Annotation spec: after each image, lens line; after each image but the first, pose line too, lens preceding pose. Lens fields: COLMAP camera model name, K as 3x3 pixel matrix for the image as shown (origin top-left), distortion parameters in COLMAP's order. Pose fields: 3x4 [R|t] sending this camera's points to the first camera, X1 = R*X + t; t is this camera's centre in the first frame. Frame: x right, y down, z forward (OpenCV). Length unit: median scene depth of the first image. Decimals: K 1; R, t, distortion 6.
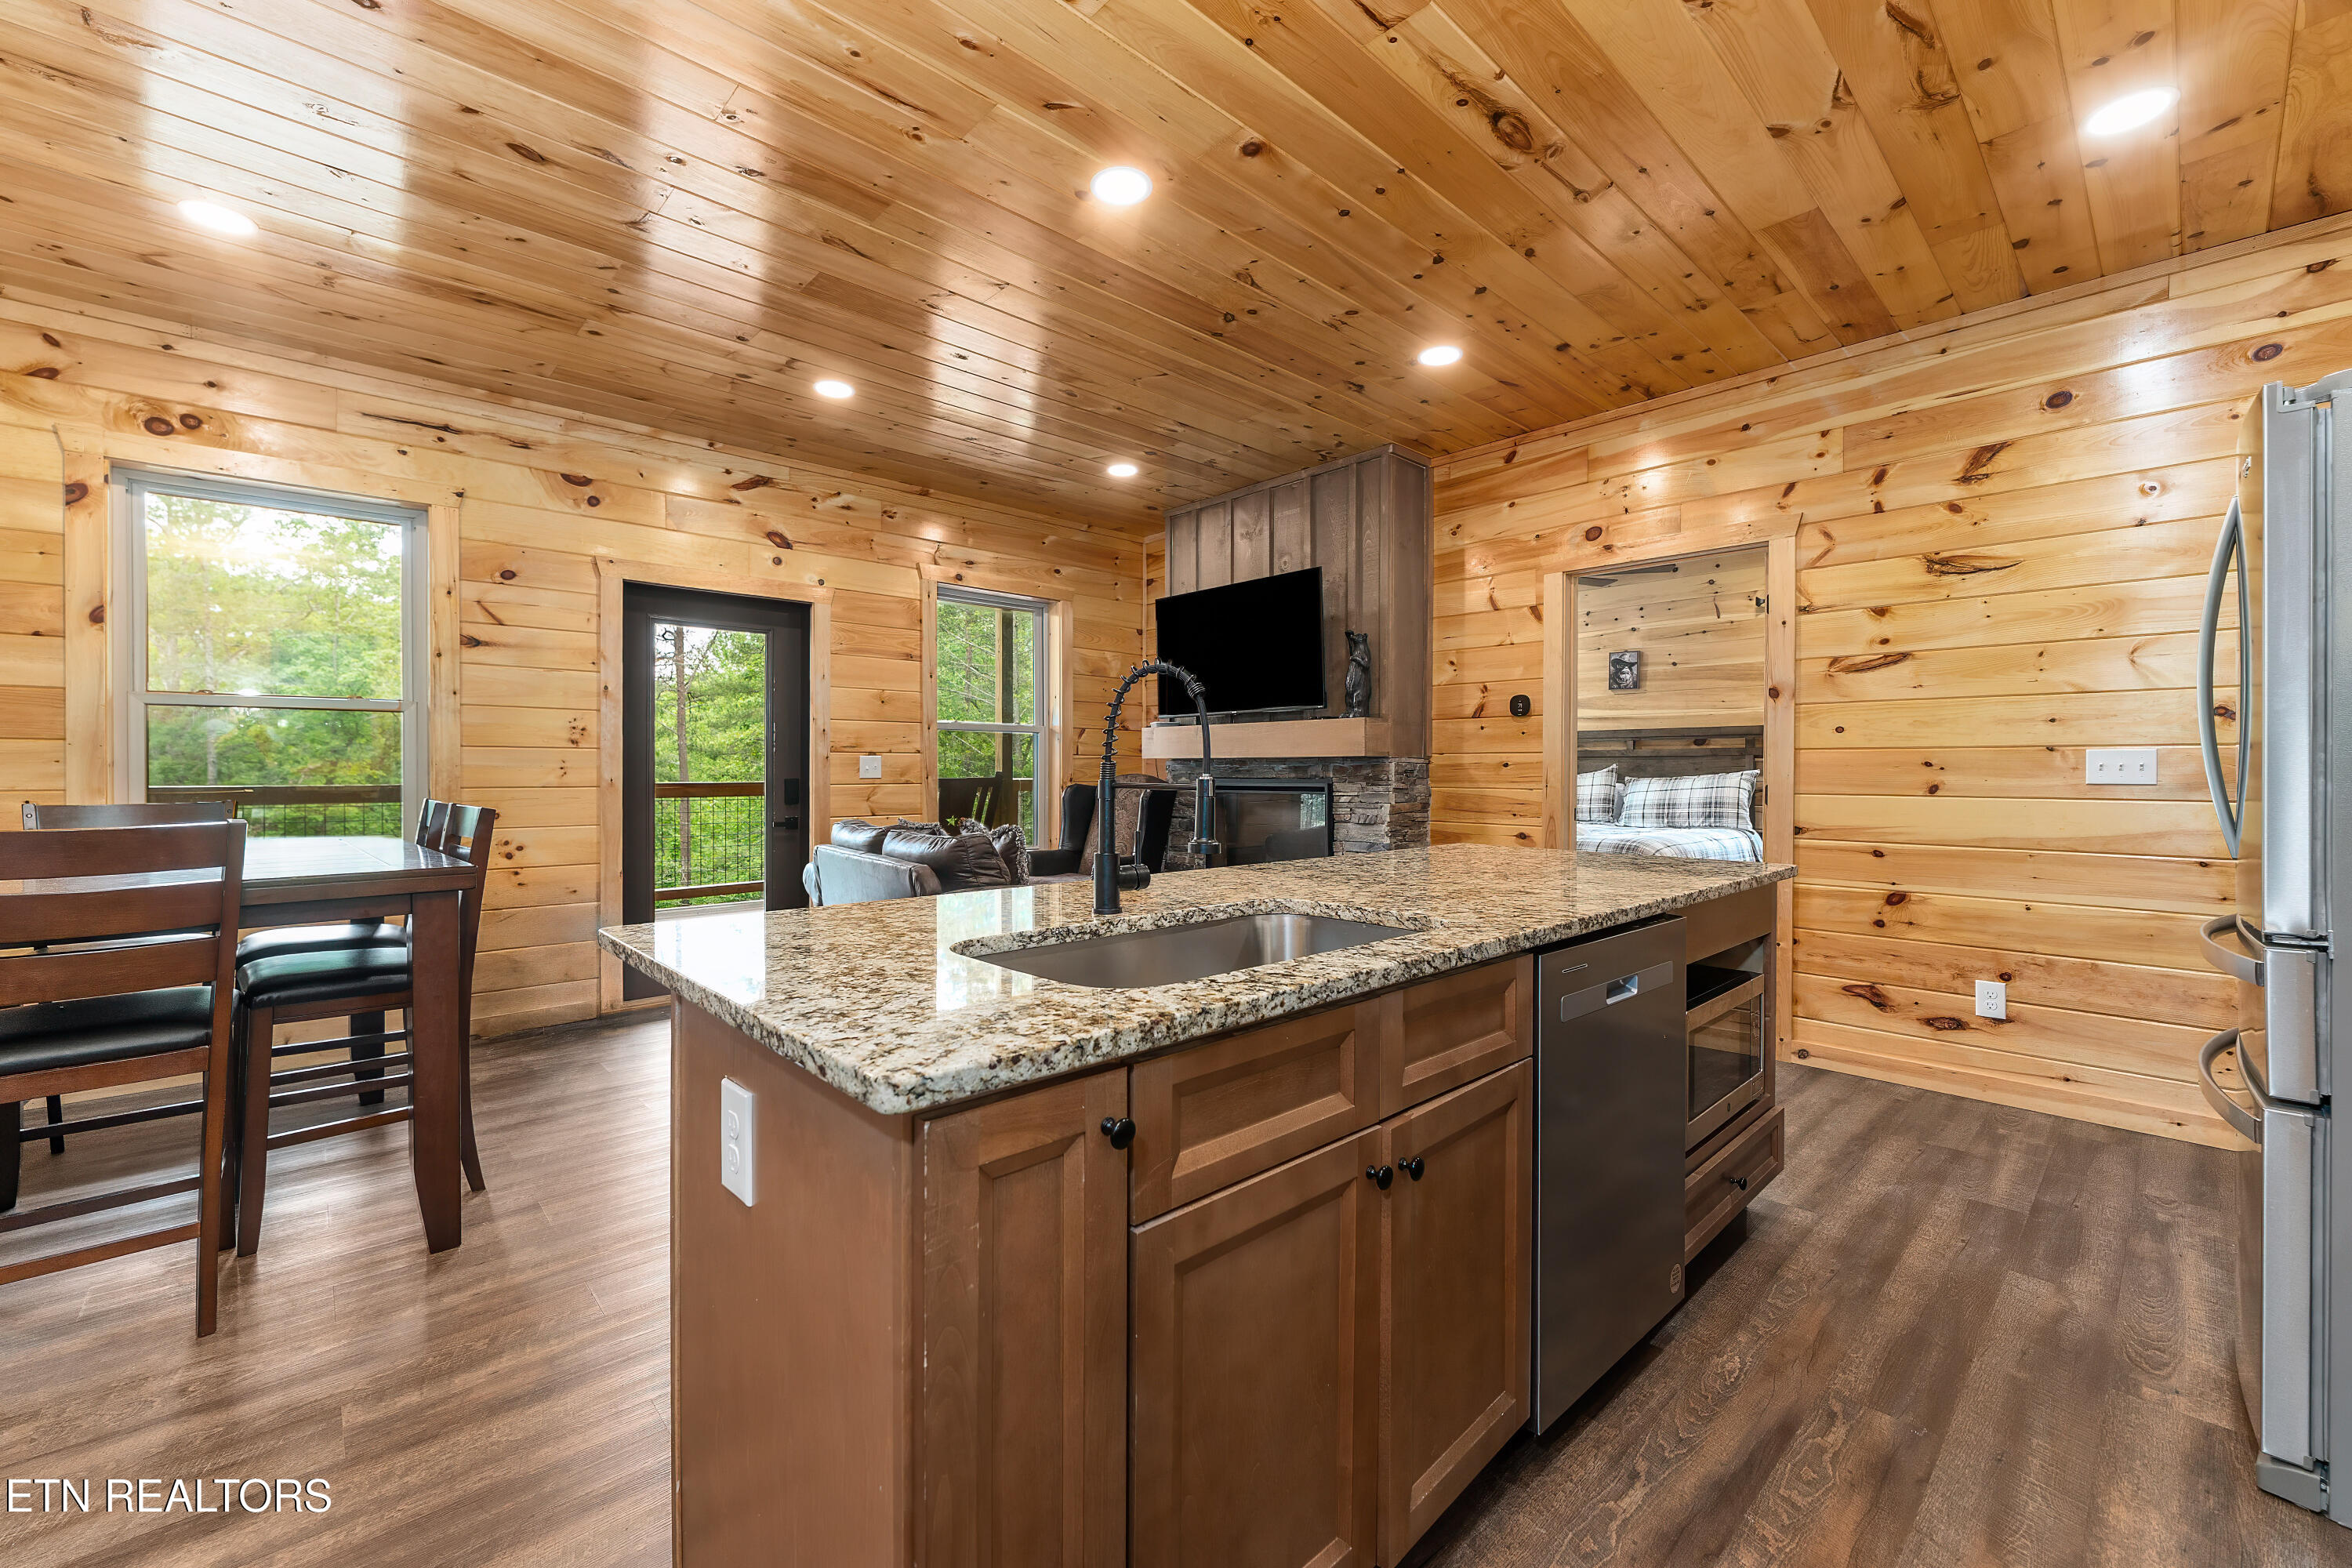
lens RADIAL K [[951.0, 0, 1171.2], [0, 951.0, 775.4], [0, 0, 1]] dist [0.001289, 0.000087]
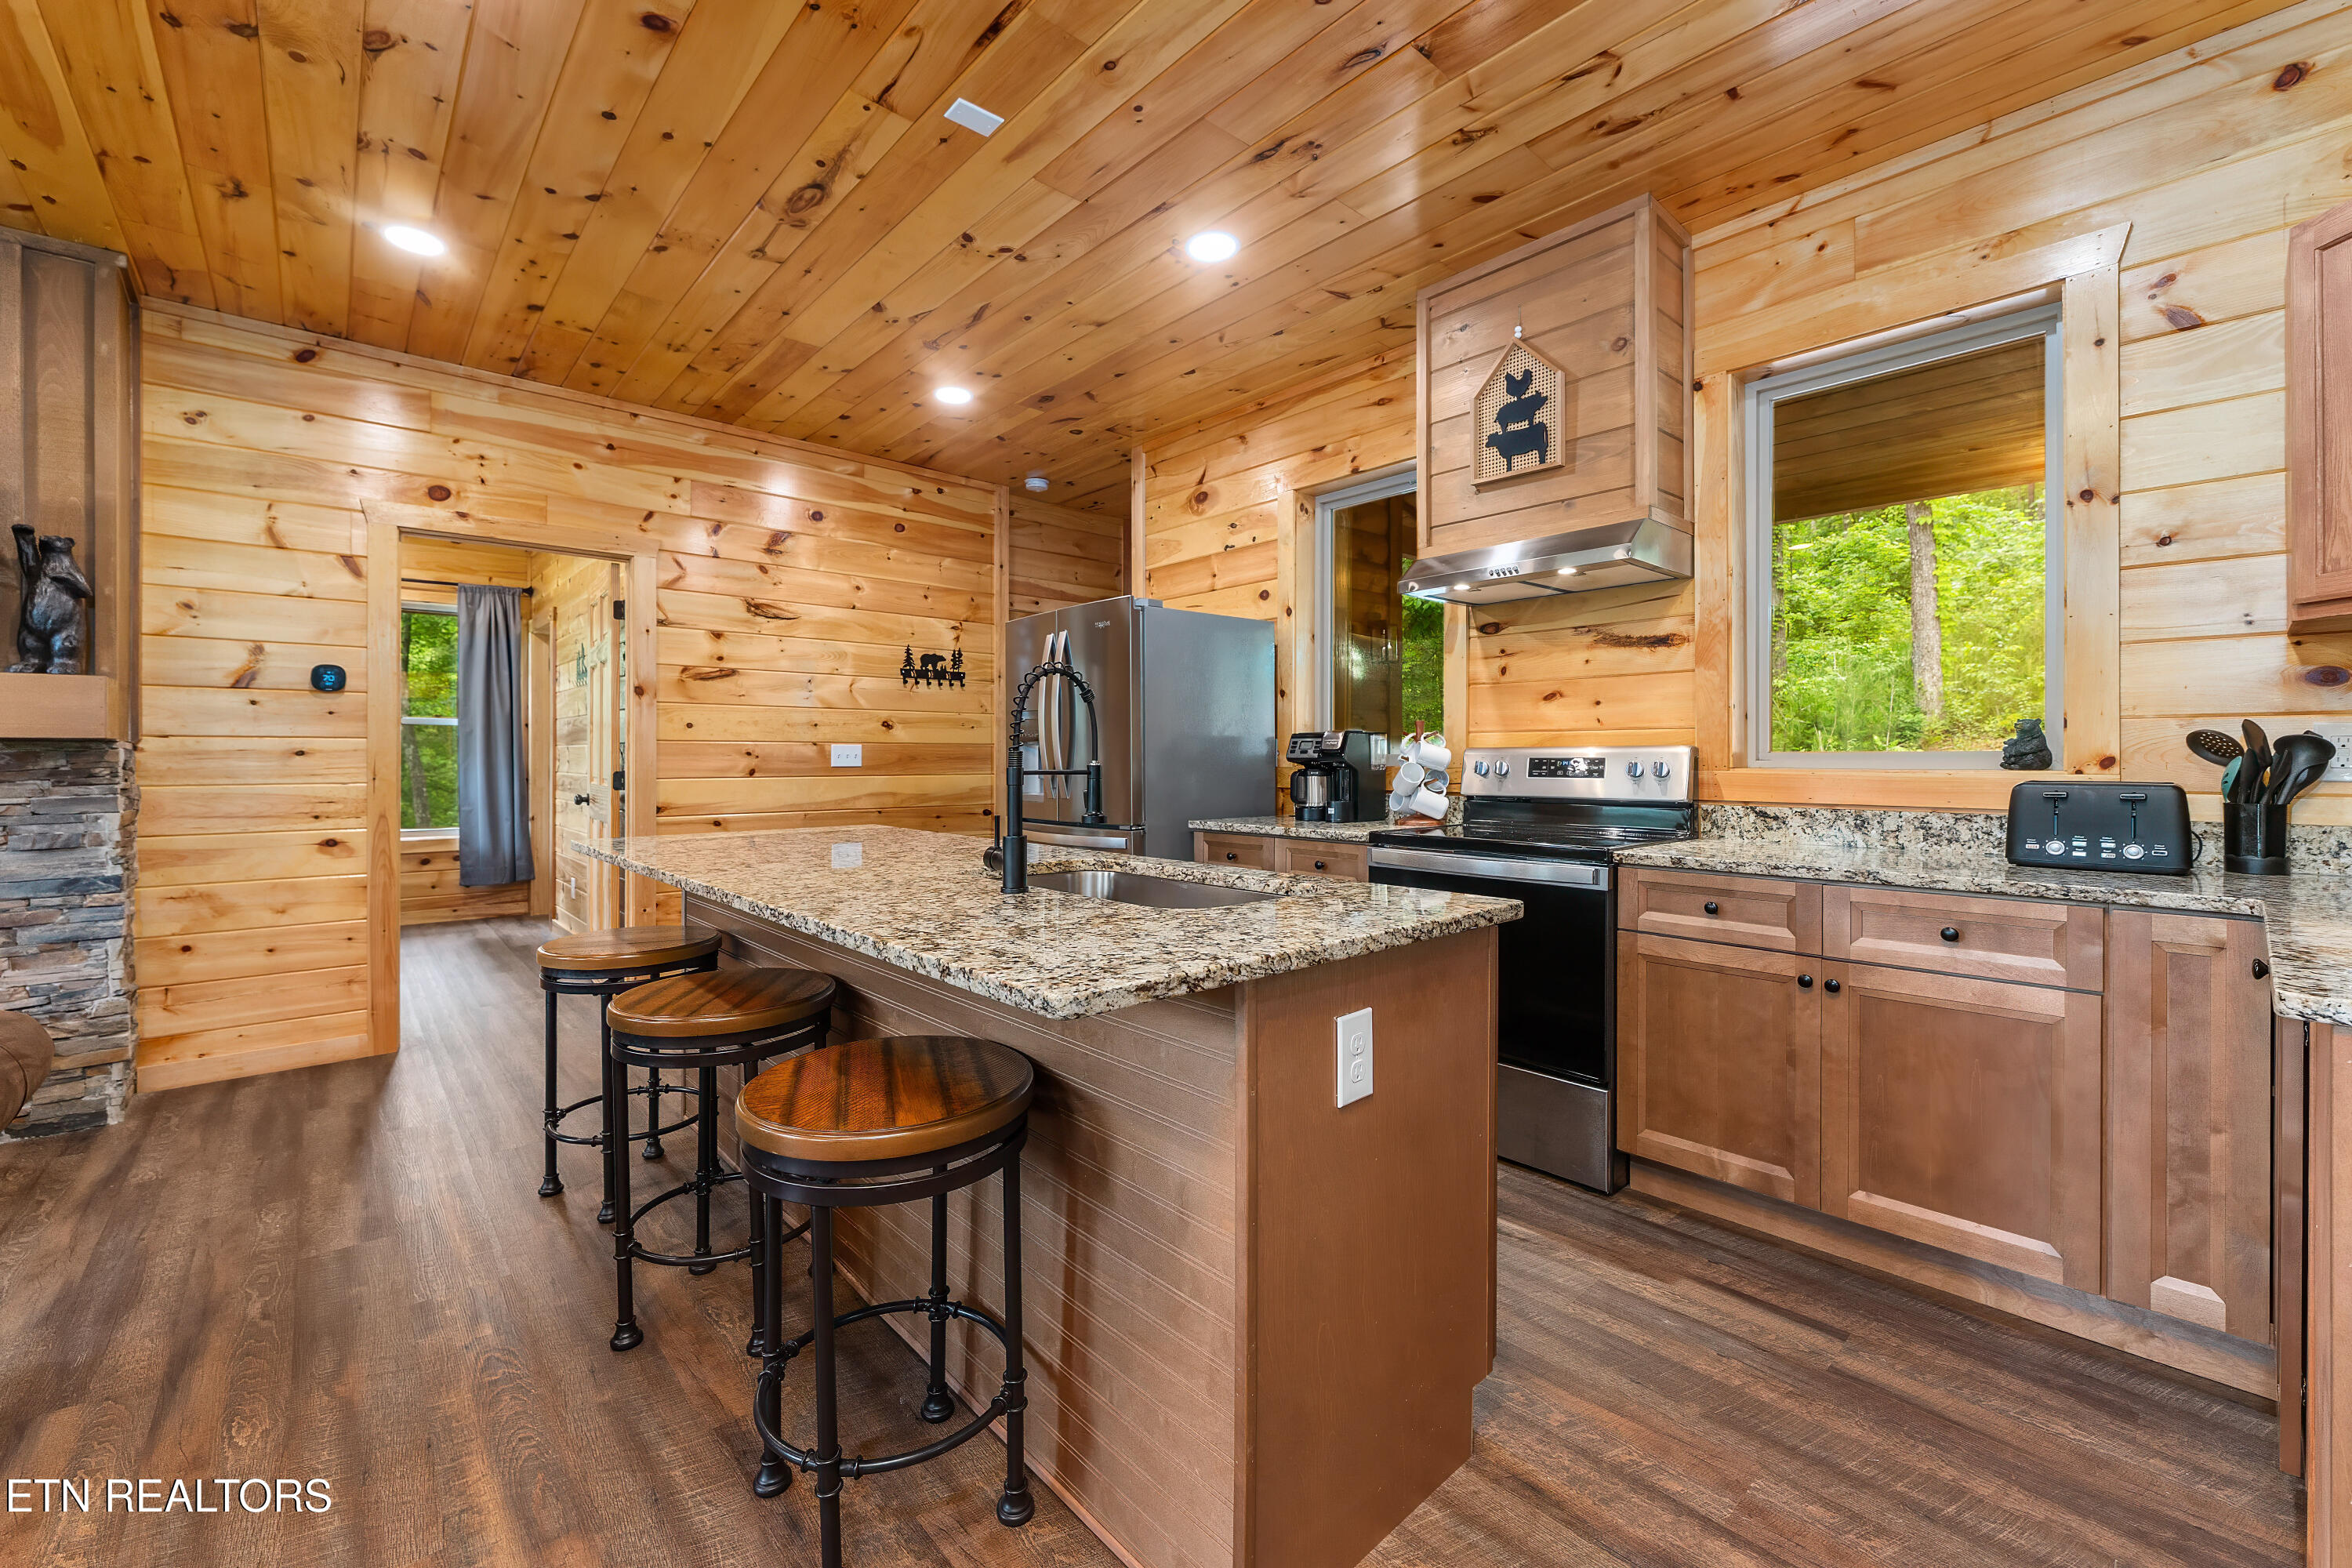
lens RADIAL K [[942.5, 0, 1165.2], [0, 942.5, 759.9], [0, 0, 1]] dist [-0.000795, -0.000396]
pose [[0.019640, -0.003843, 0.999800, -0.541679], [0.008638, 0.999956, 0.003674, -0.003087], [-0.999770, 0.008564, 0.019672, 0.391463]]
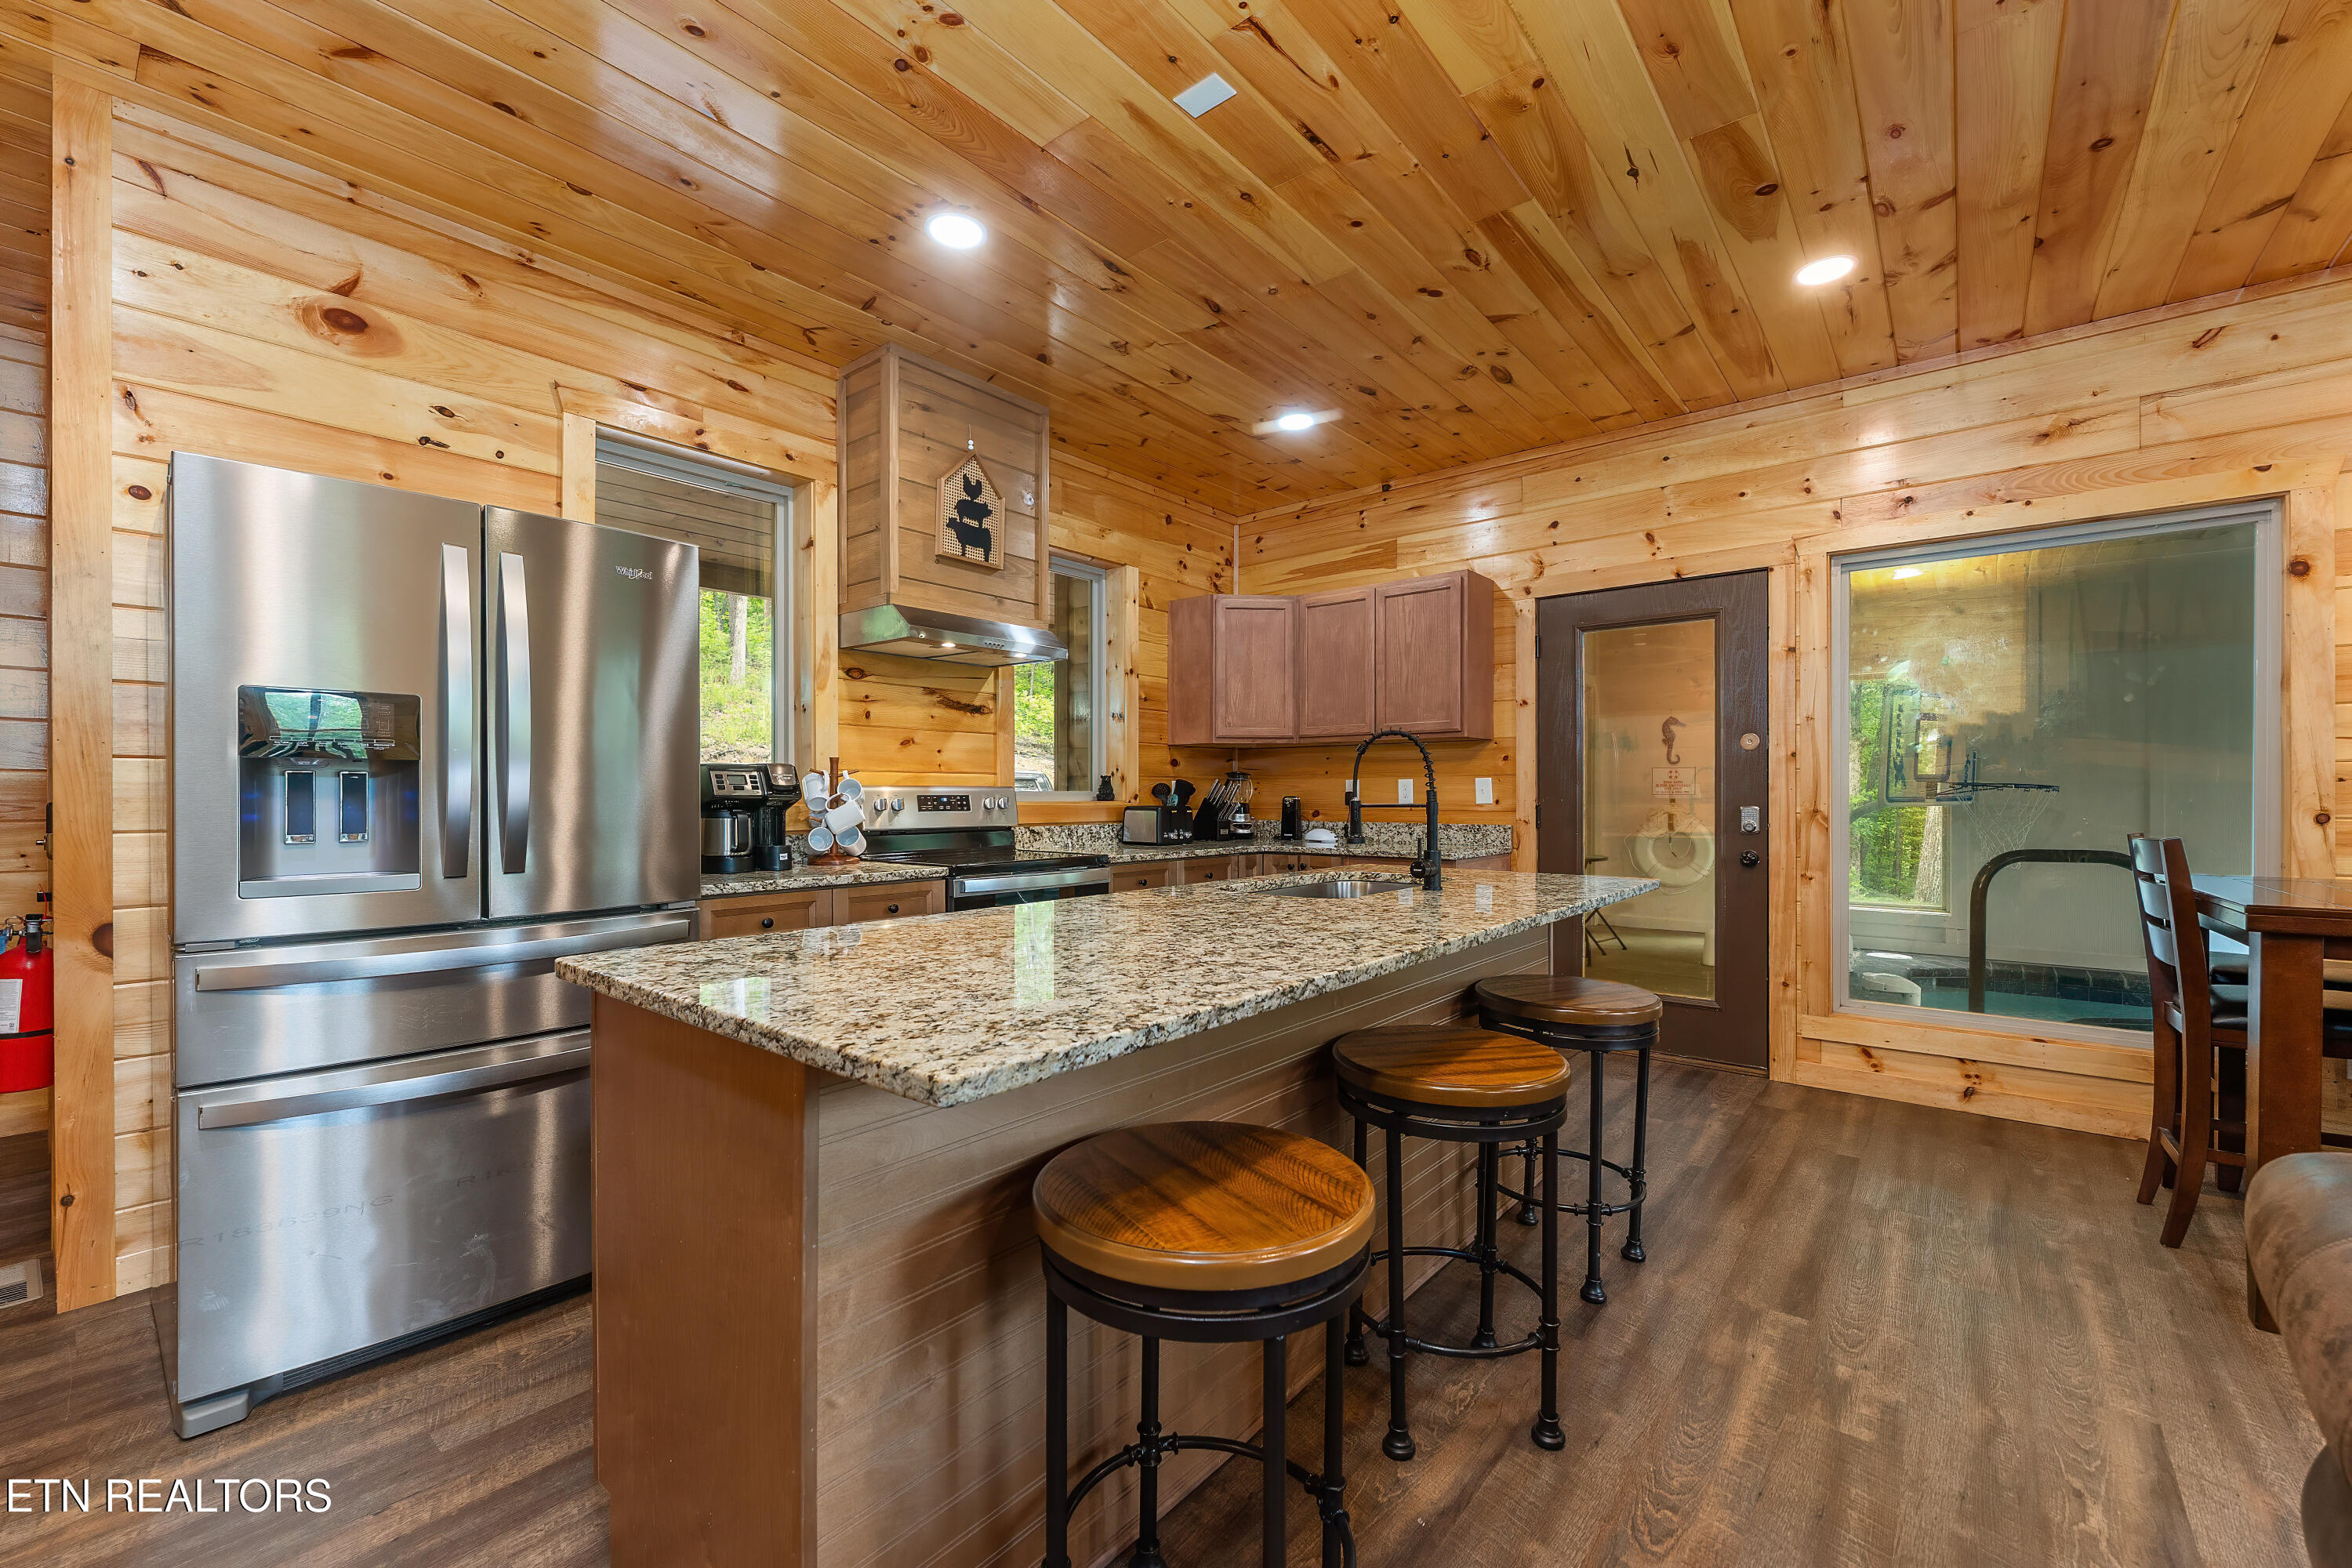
lens RADIAL K [[957.5, 0, 1169.9], [0, 957.5, 797.8], [0, 0, 1]] dist [-0.001673, -0.000114]
pose [[-0.992295, -0.001022, -0.123896, 0.258608], [-0.002510, 0.999927, 0.011850, -0.009322], [0.123875, 0.012069, -0.992224, 1.189036]]
